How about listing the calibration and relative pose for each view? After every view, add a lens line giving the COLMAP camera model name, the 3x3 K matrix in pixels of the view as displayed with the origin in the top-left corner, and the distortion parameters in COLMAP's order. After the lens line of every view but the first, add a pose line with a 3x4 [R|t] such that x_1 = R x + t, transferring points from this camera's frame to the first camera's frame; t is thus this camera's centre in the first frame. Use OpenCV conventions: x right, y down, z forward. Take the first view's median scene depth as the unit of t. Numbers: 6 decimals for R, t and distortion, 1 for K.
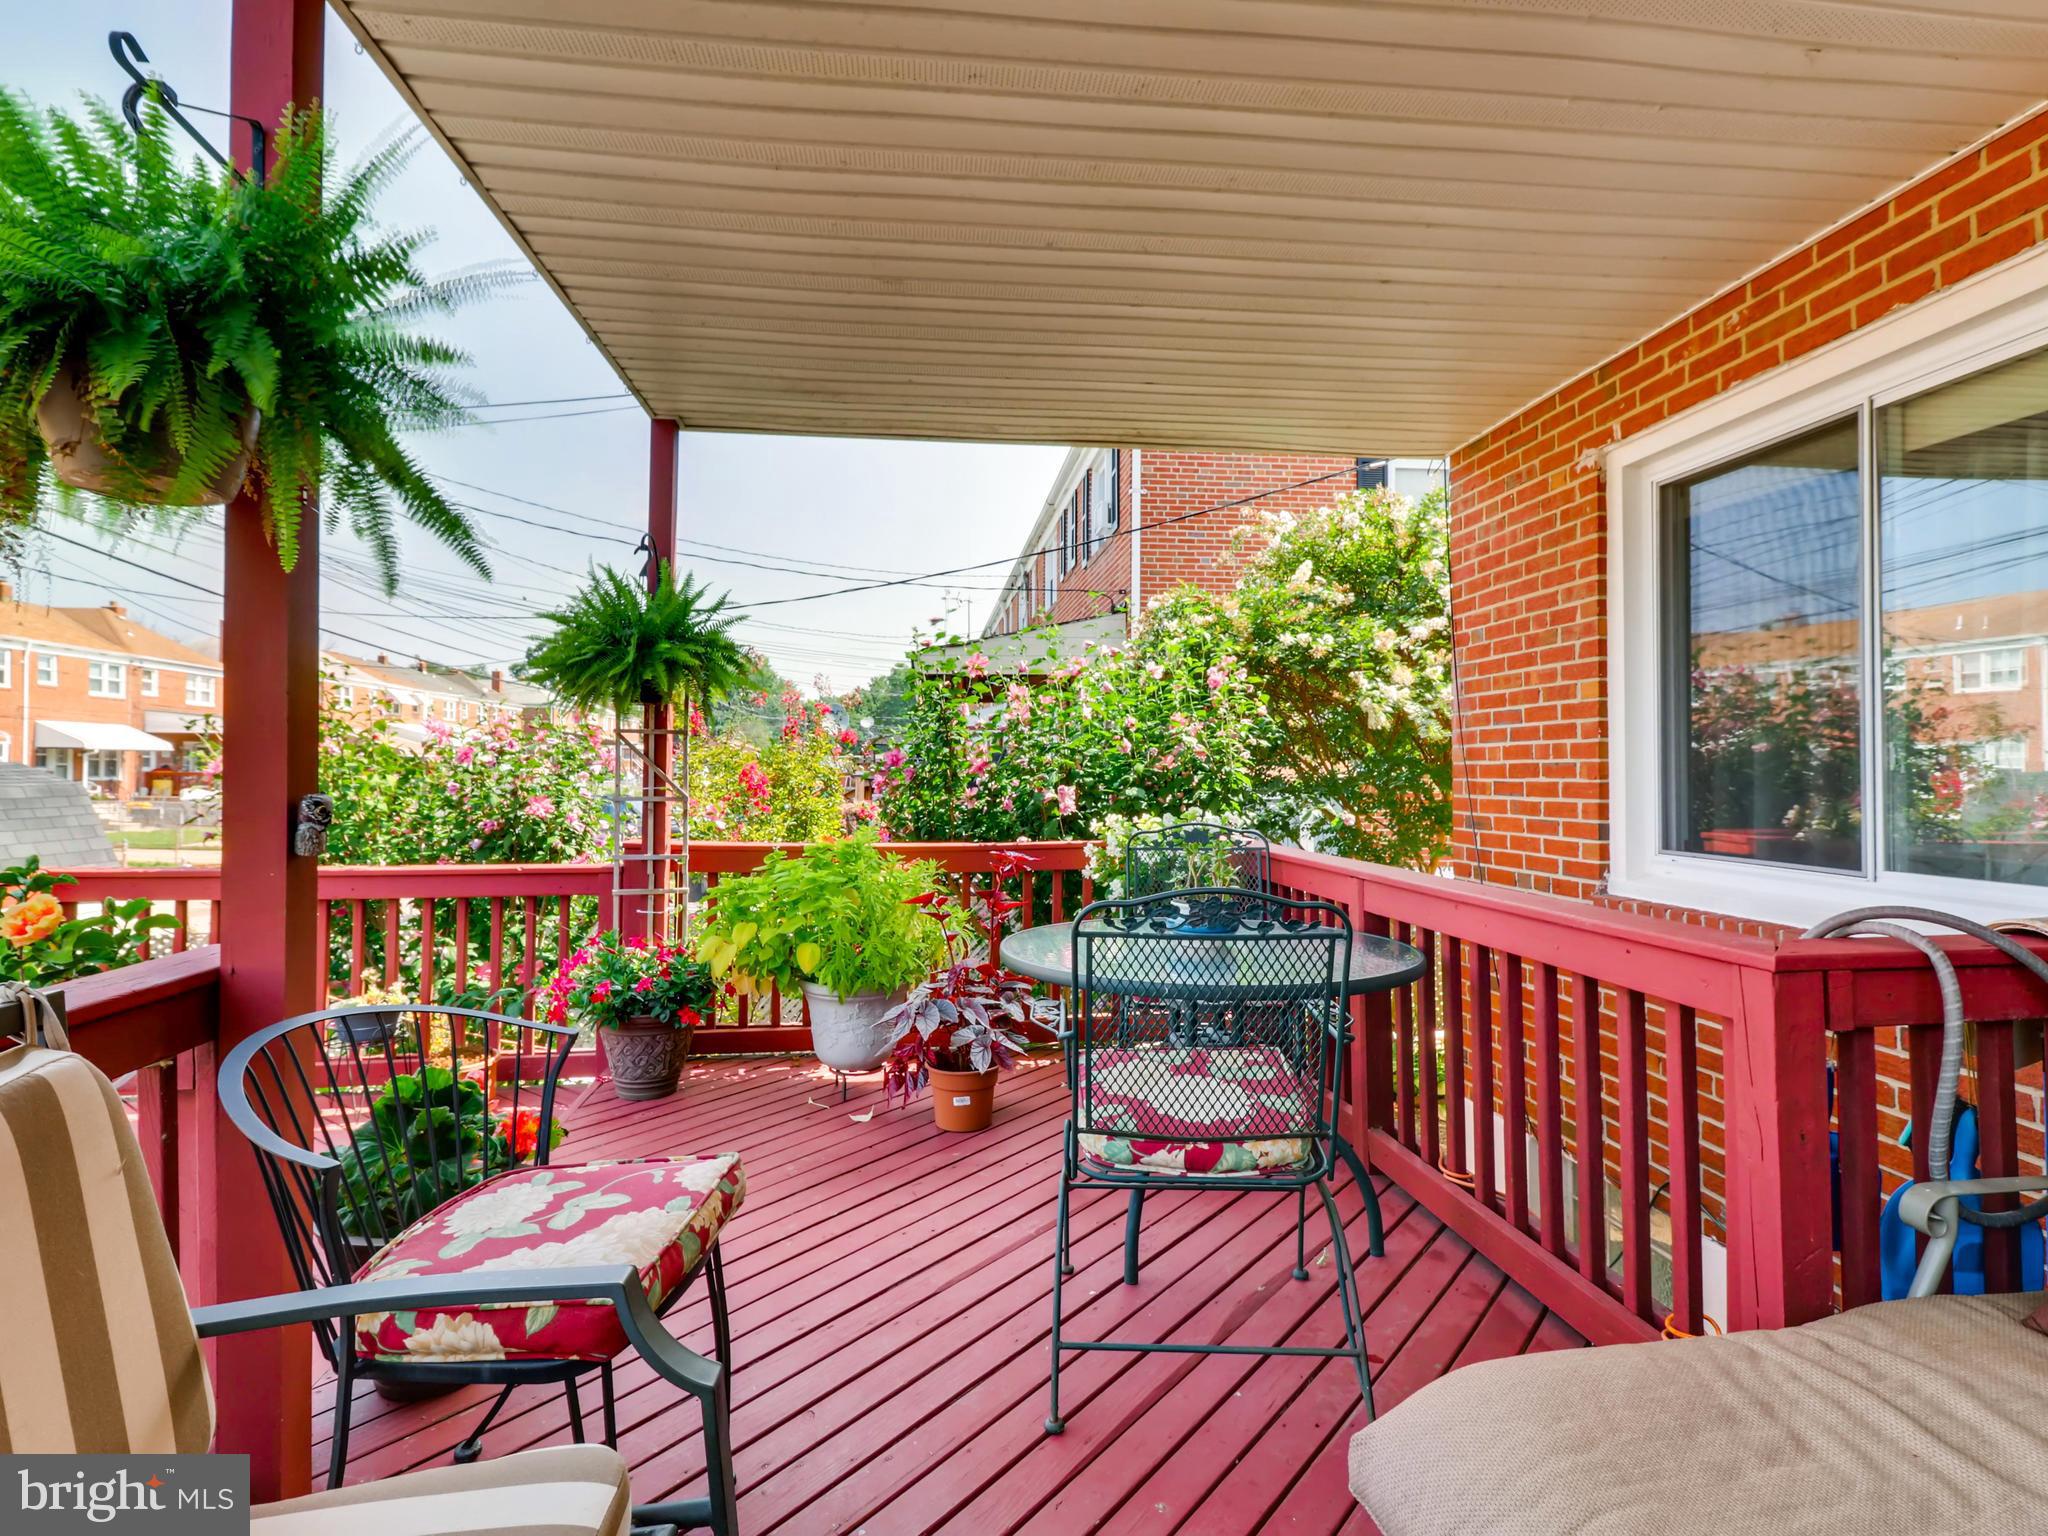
lens RADIAL K [[1040.2, 0, 1024.0], [0, 1040.2, 768.0], [0, 0, 1]] dist [0.003498, 0.000510]
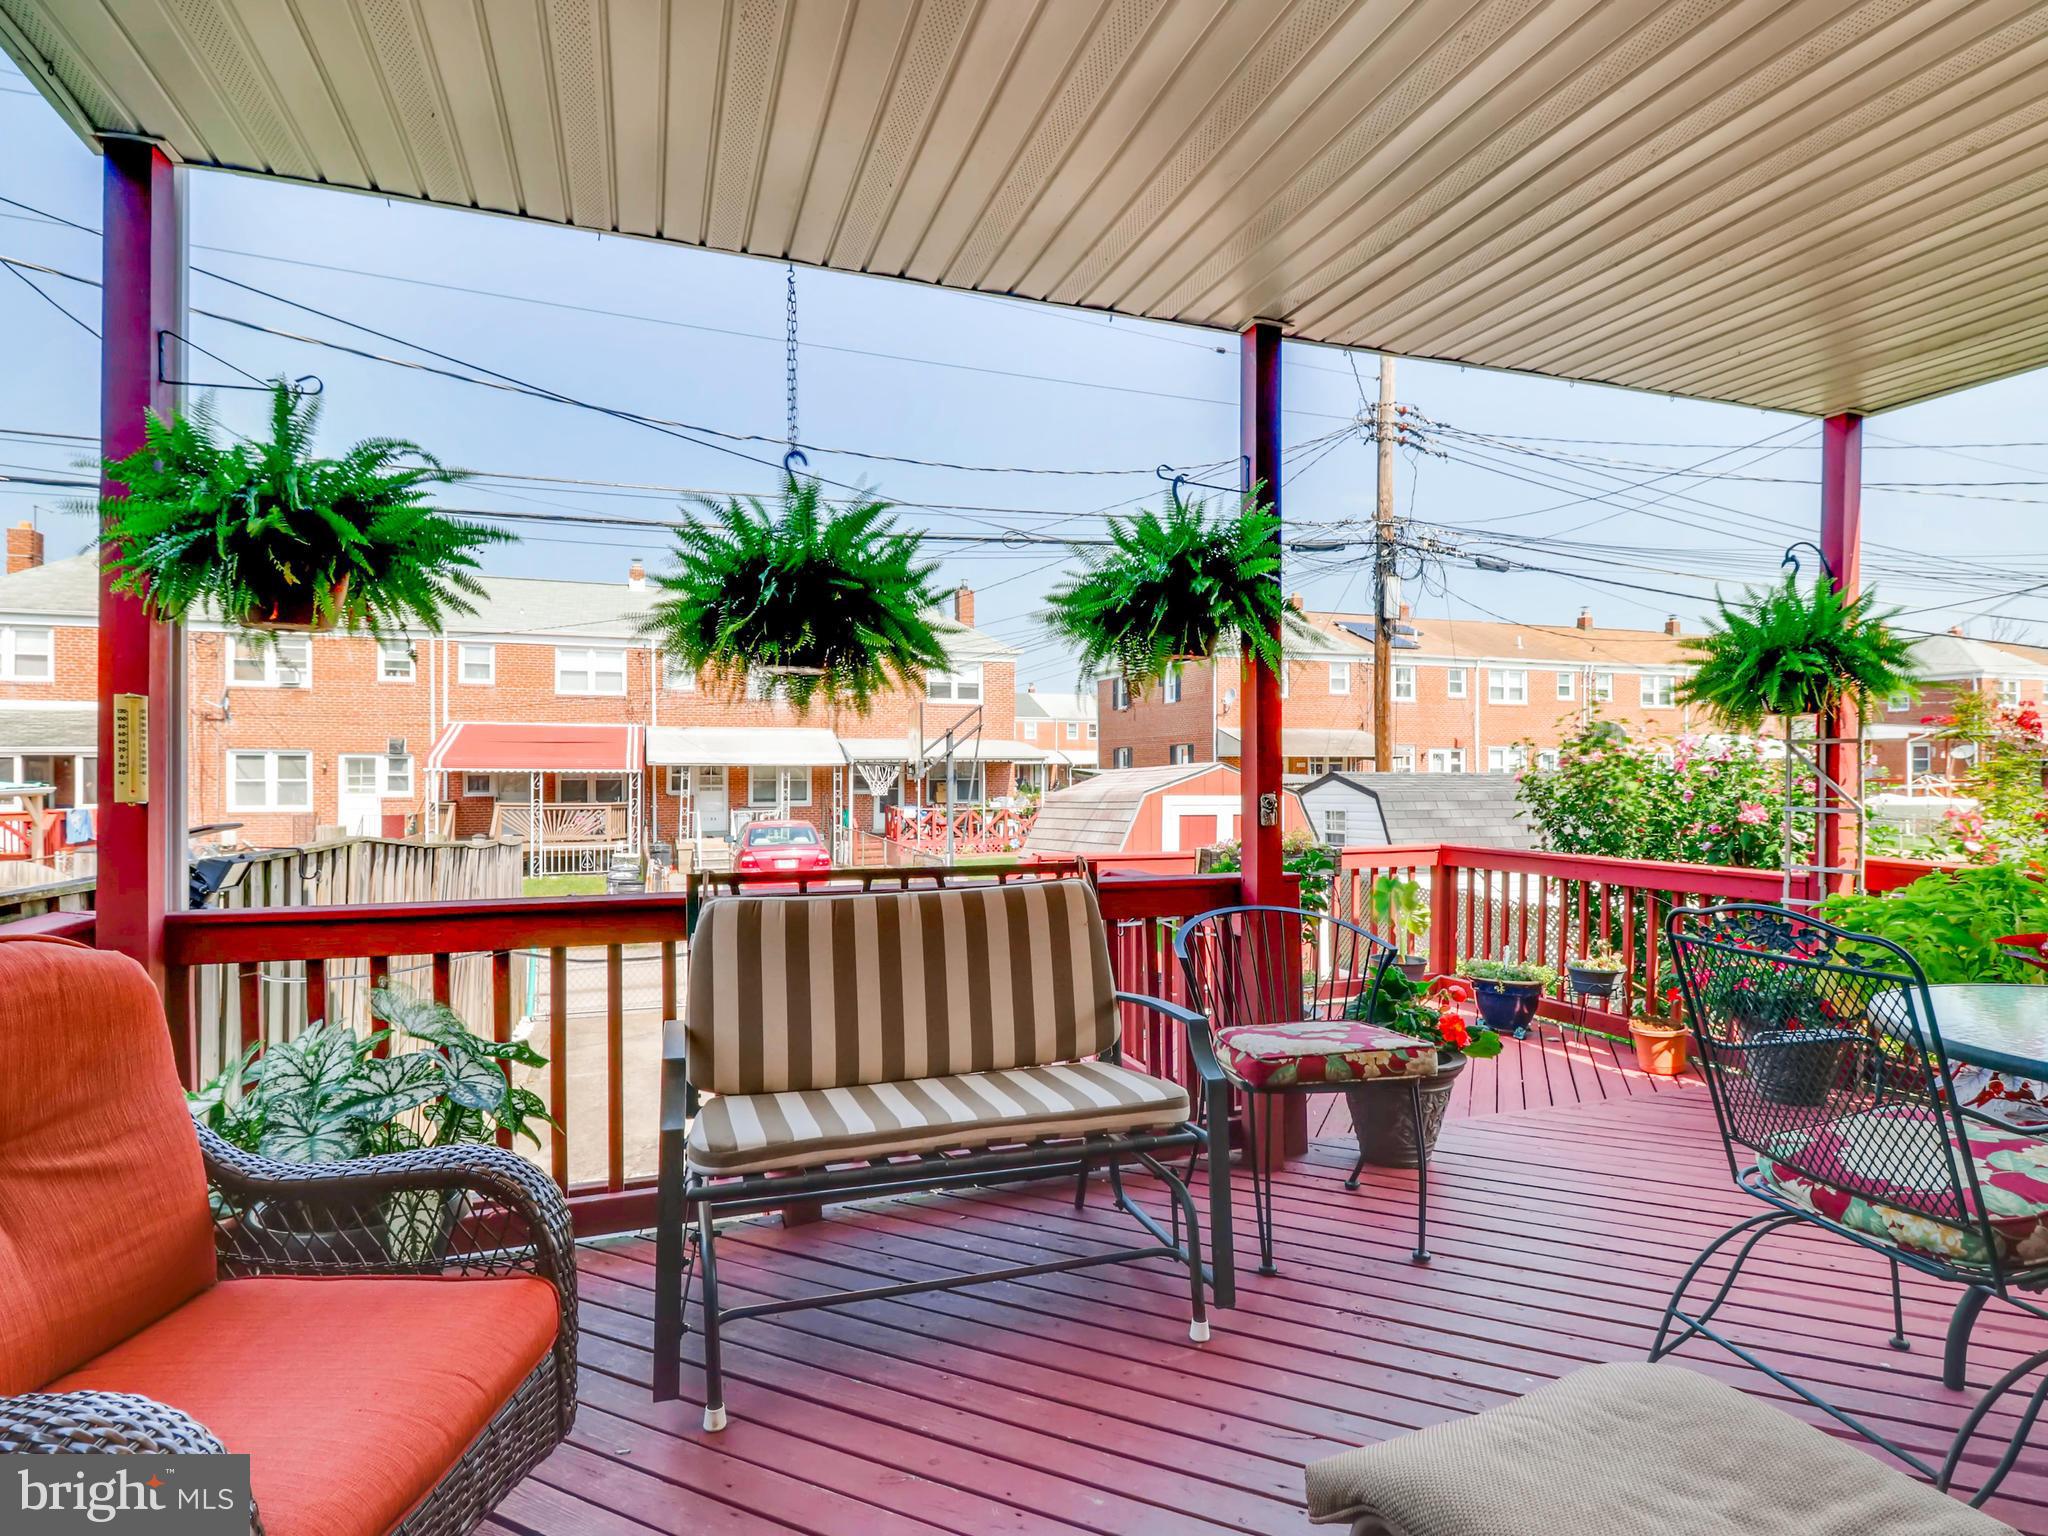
lens RADIAL K [[1040.2, 0, 1024.0], [0, 1040.2, 768.0], [0, 0, 1]] dist [0.003498, 0.000510]
pose [[0.235482, -0.004962, -0.971866, 0.414044], [-0.006647, 0.999955, -0.006716, 0.001882], [0.971856, 0.008041, 0.235438, 0.043856]]
